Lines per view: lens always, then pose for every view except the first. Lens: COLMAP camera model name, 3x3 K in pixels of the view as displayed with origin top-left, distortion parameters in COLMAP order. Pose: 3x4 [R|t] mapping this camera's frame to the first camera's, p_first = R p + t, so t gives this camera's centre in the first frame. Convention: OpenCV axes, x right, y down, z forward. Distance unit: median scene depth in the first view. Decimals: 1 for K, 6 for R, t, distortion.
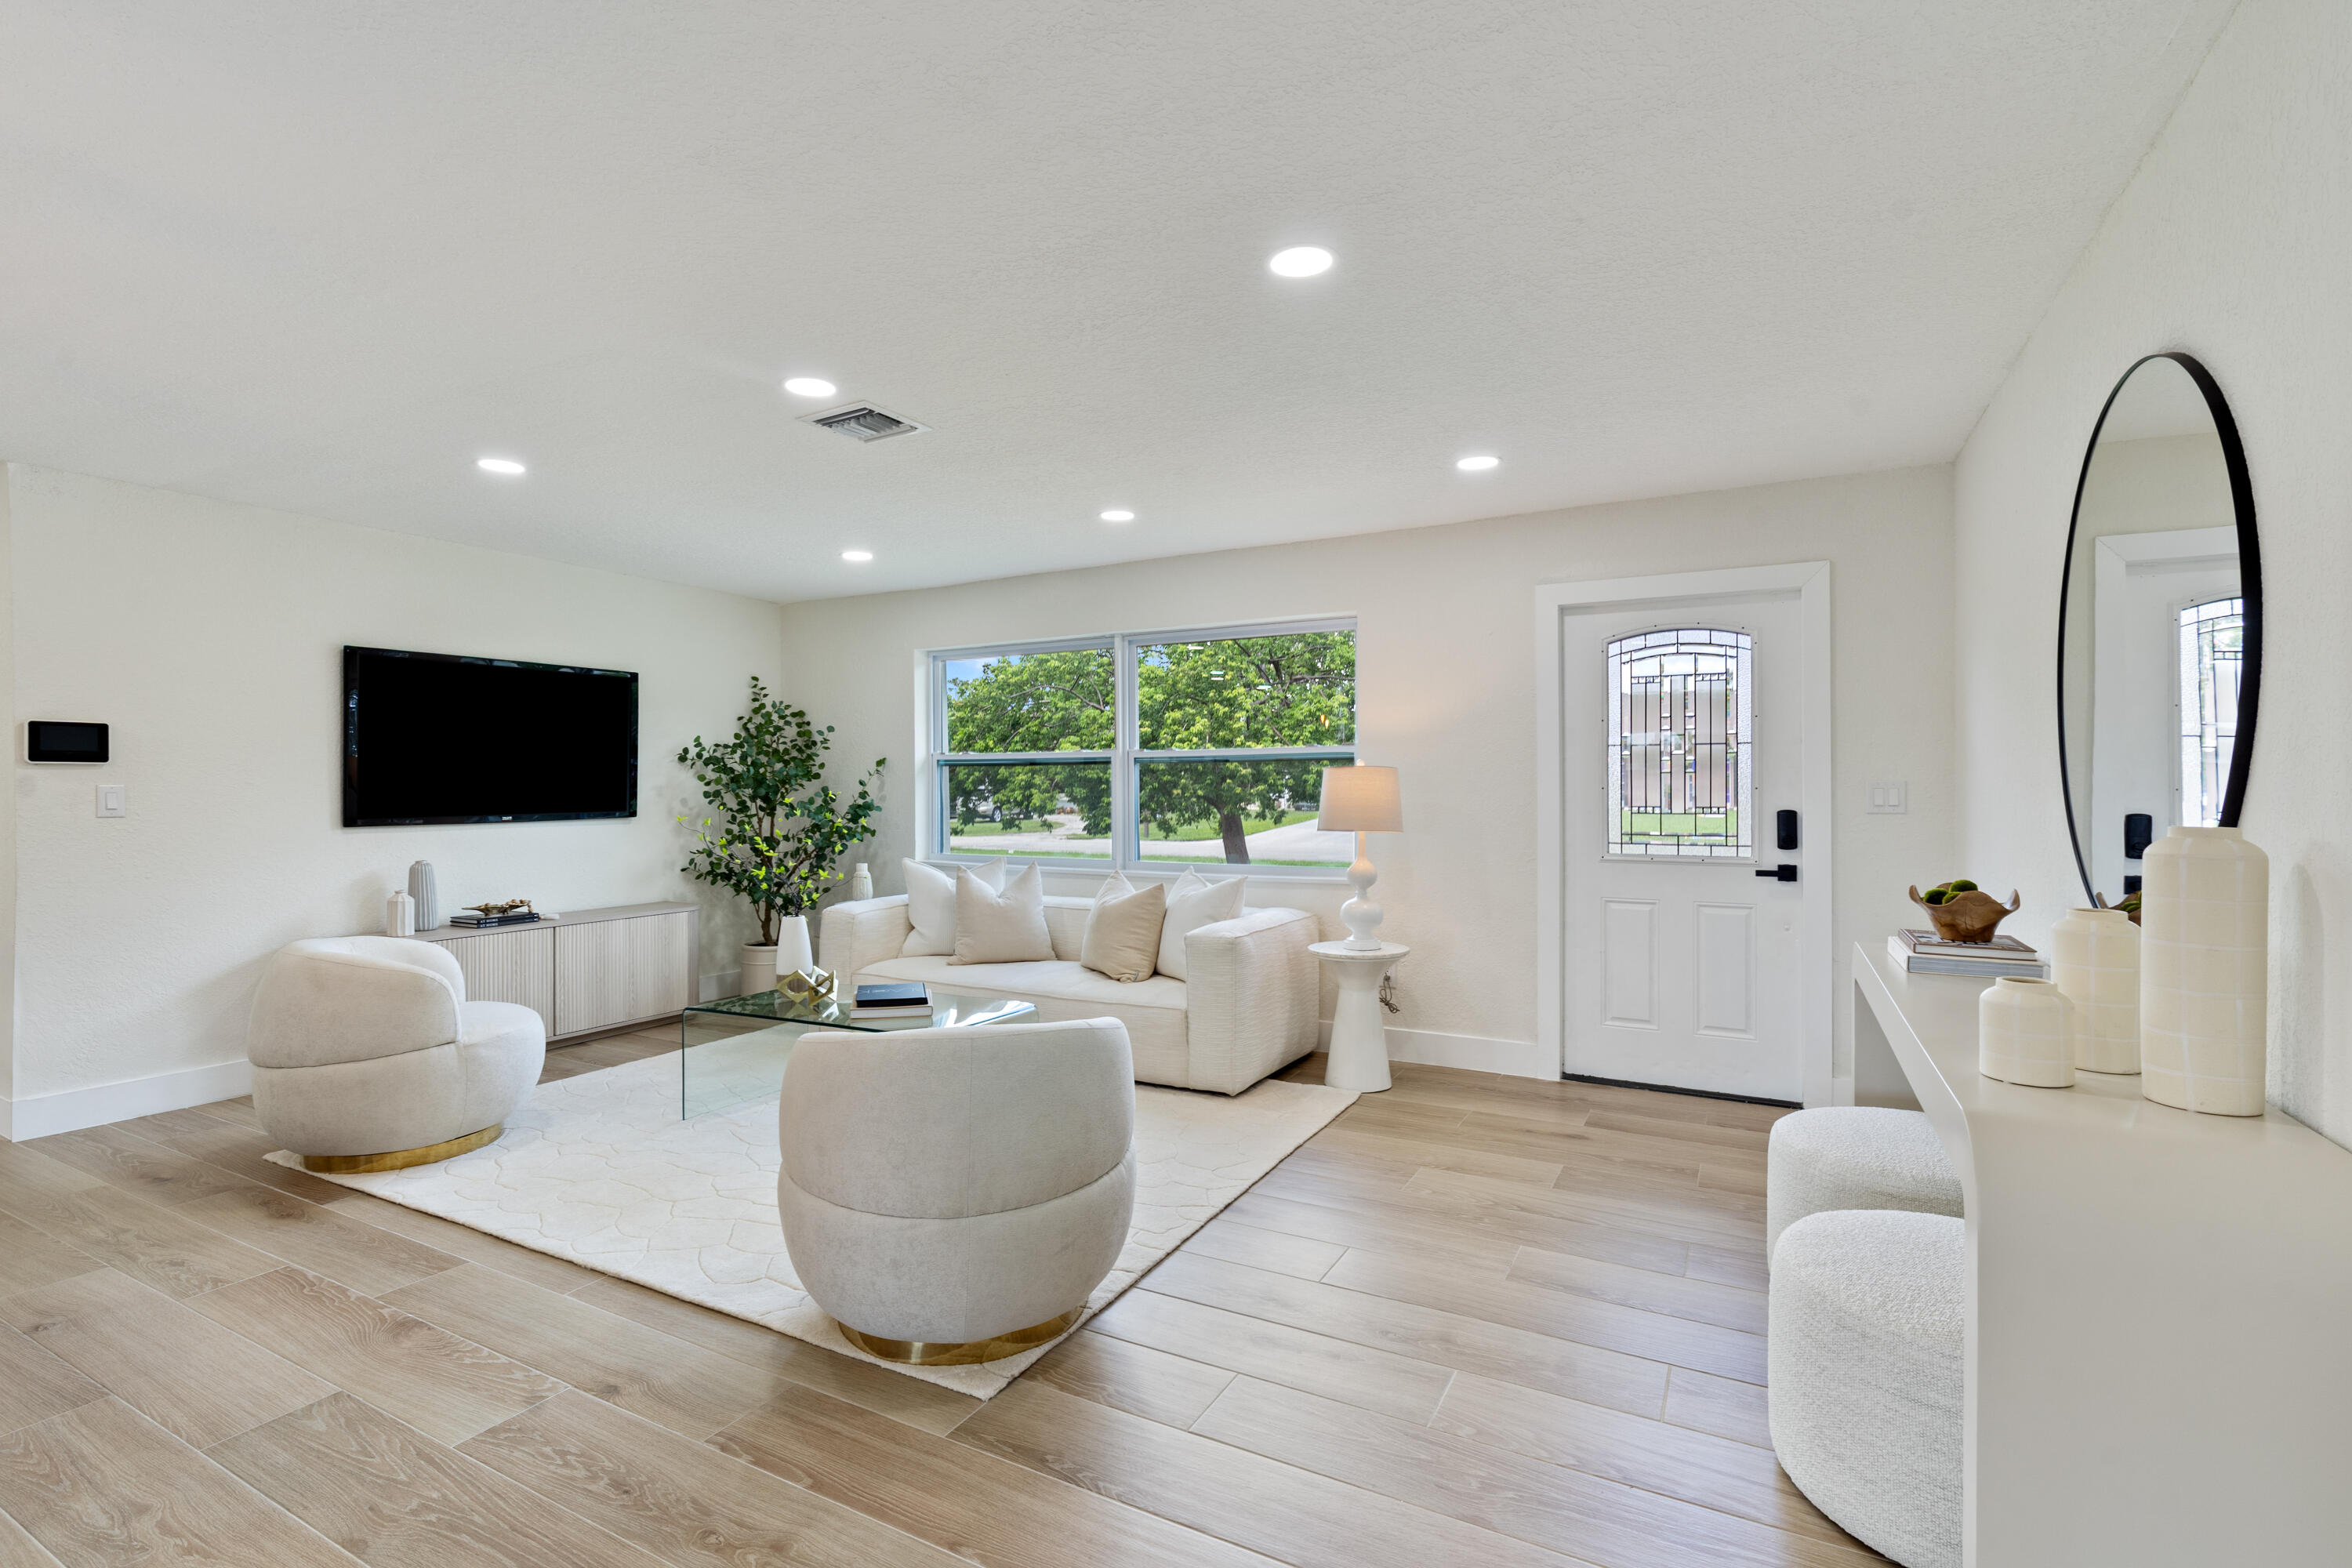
lens RADIAL K [[1078.9, 0, 1161.5], [0, 1078.9, 784.4], [0, 0, 1]] dist [-0.001735, -0.000160]
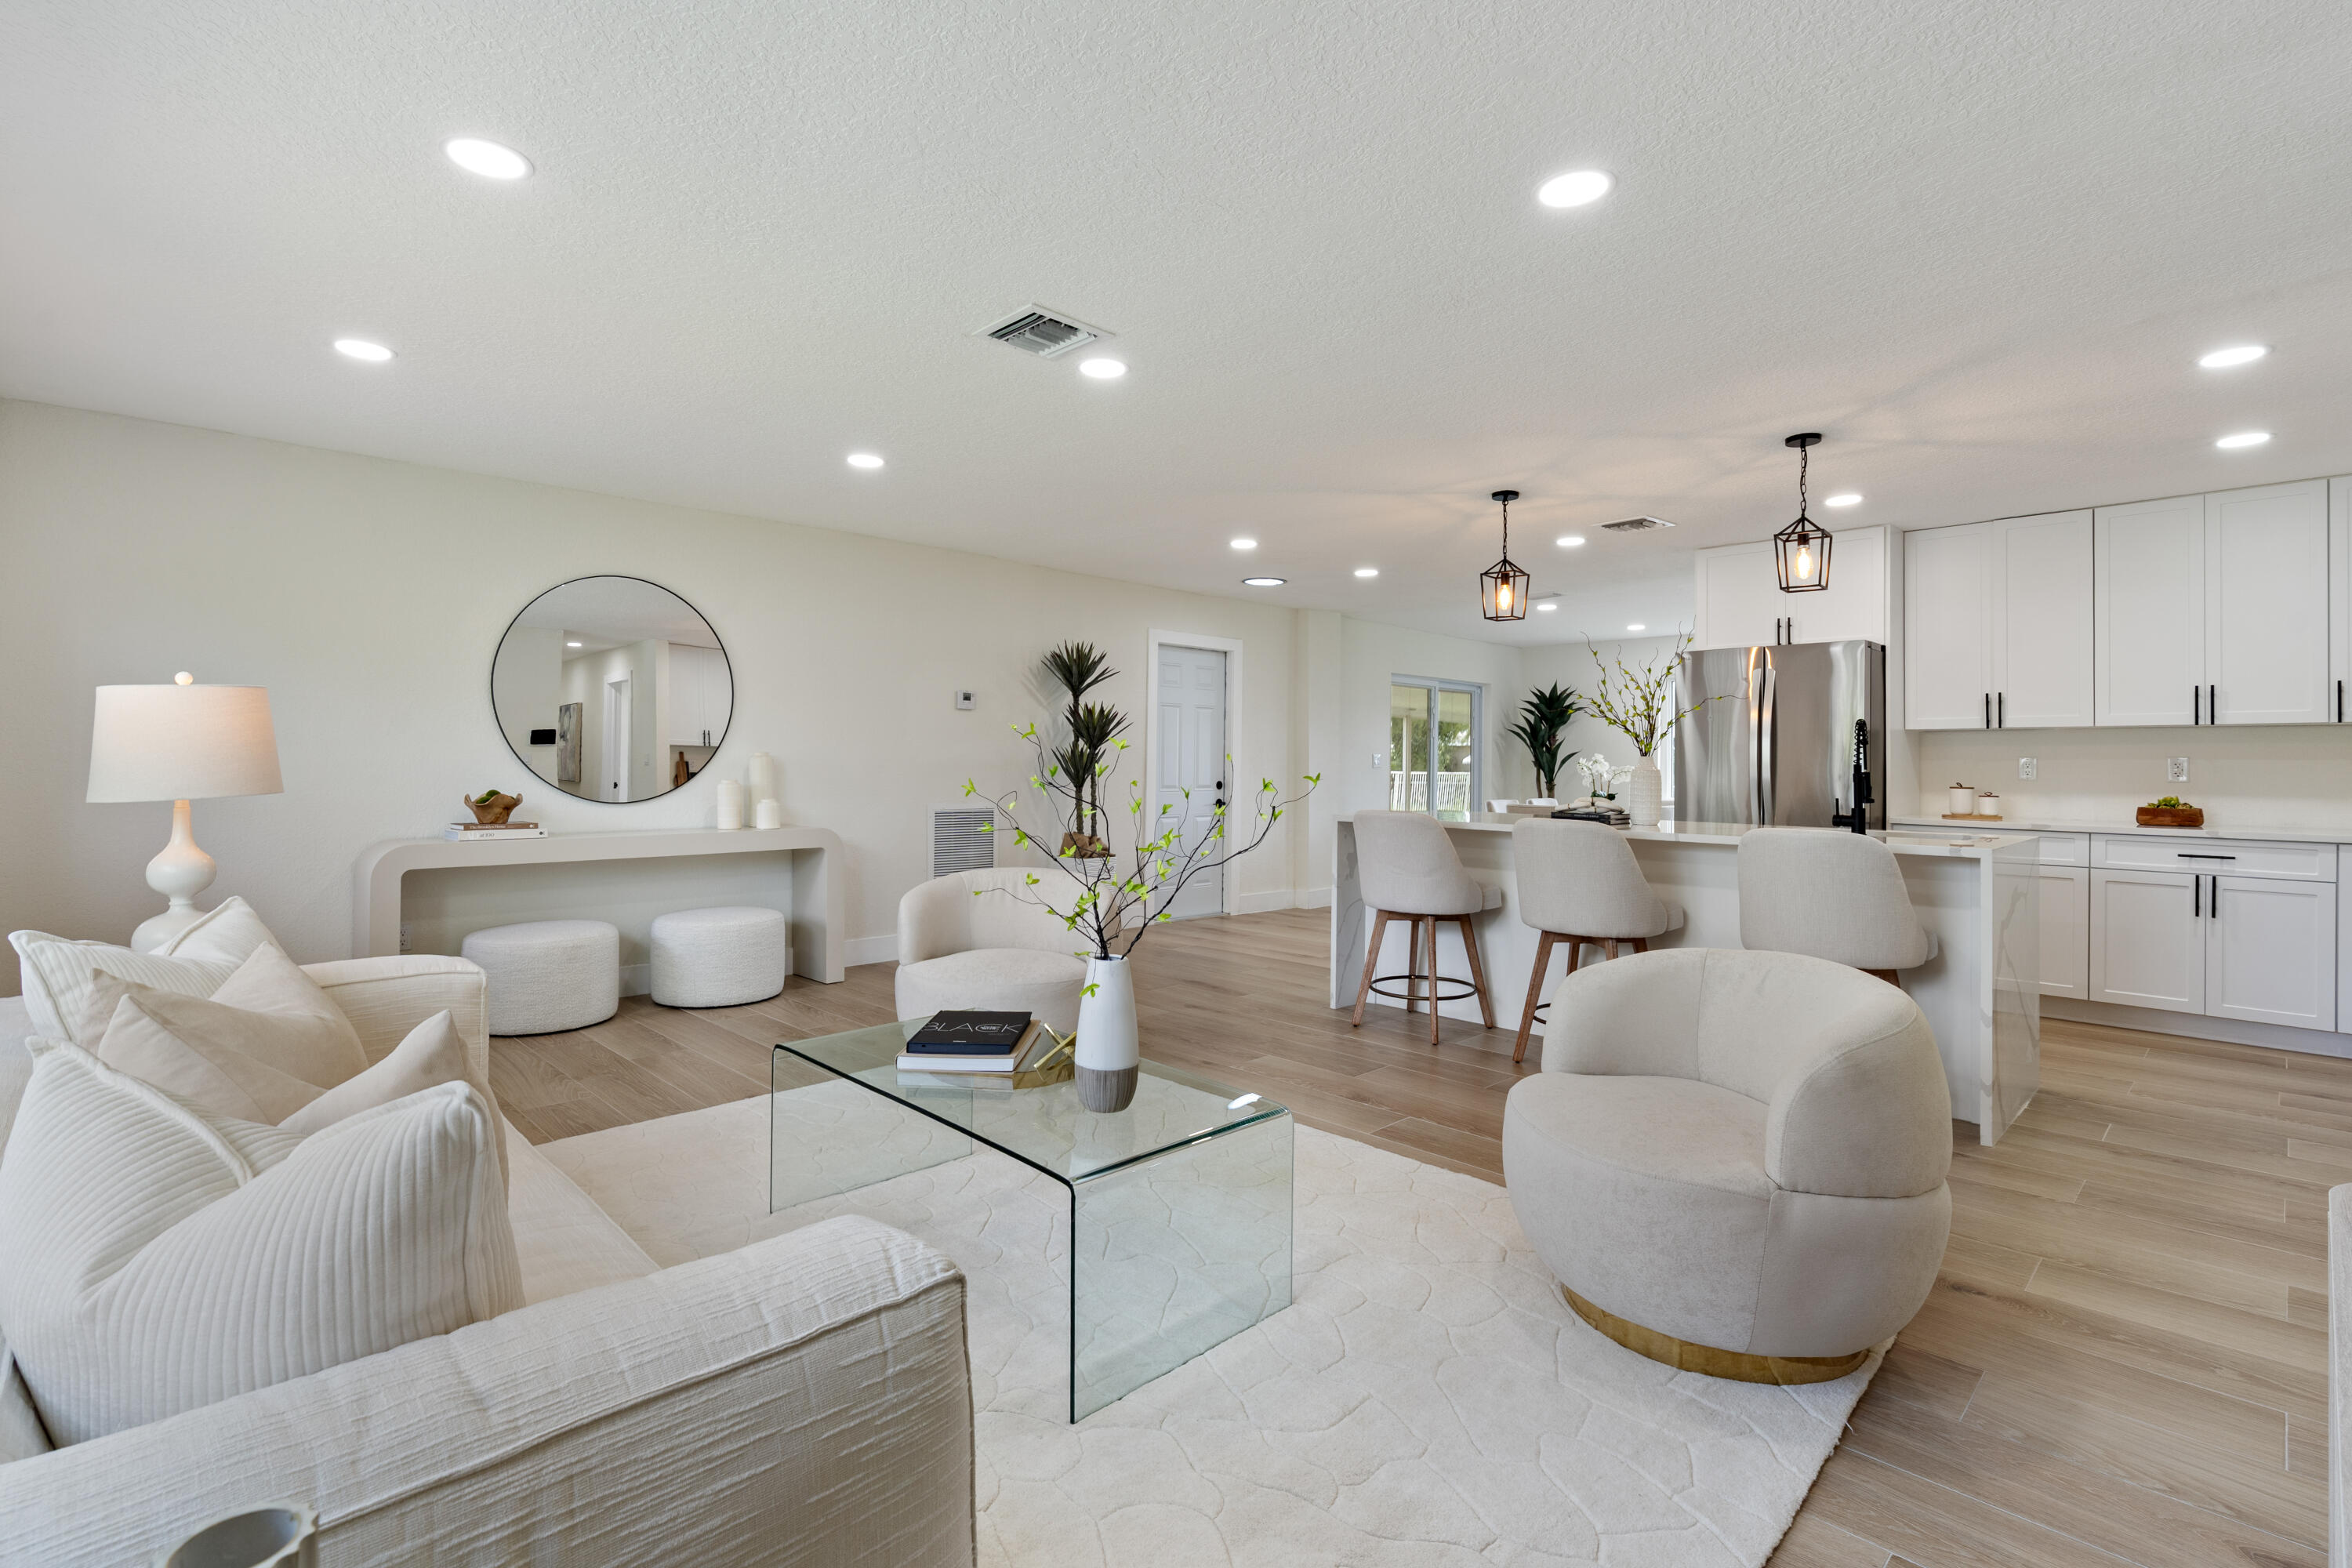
lens RADIAL K [[1091.4, 0, 1183.4], [0, 1091.4, 761.6], [0, 0, 1]] dist [0.003031, 0.000544]
pose [[-0.962060, -0.005611, 0.272779, -0.716752], [-0.005892, 0.999983, -0.000214, 0.032684], [-0.272773, -0.001813, -0.962077, 2.060020]]
